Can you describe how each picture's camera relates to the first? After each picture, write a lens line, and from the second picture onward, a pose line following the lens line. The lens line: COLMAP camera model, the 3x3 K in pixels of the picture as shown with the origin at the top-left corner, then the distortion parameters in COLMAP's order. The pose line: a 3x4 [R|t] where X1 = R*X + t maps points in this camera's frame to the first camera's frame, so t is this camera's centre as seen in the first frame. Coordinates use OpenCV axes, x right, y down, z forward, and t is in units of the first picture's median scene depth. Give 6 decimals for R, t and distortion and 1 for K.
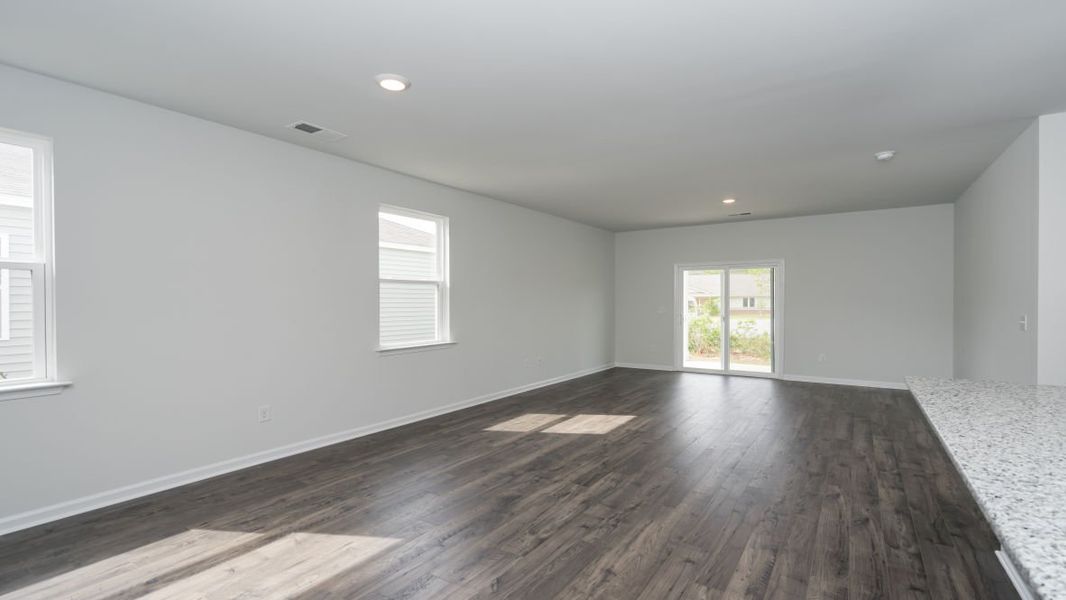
lens RADIAL K [[481.8, 0, 533.0], [0, 481.8, 300.0], [0, 0, 1]] dist [-0.002099, 0.000173]
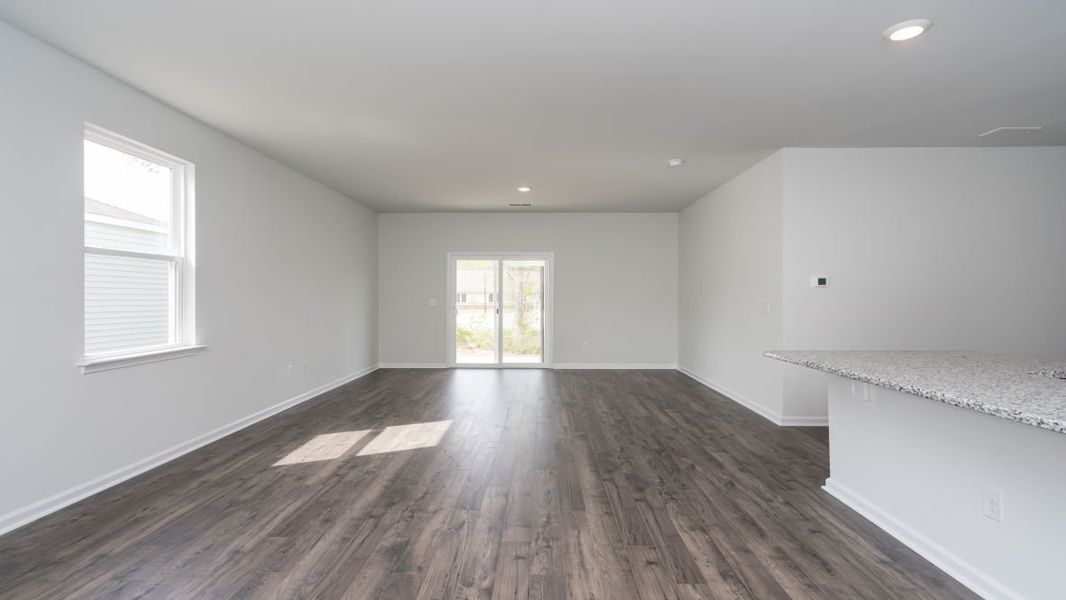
lens RADIAL K [[514.1, 0, 533.0], [0, 514.1, 300.0], [0, 0, 1]] dist [-0.002136, 0.000332]
pose [[0.837386, -0.000244, 0.546612, -0.170942], [-0.004127, 0.999969, 0.006768, 0.014088], [-0.546596, -0.007924, 0.837359, 0.129181]]
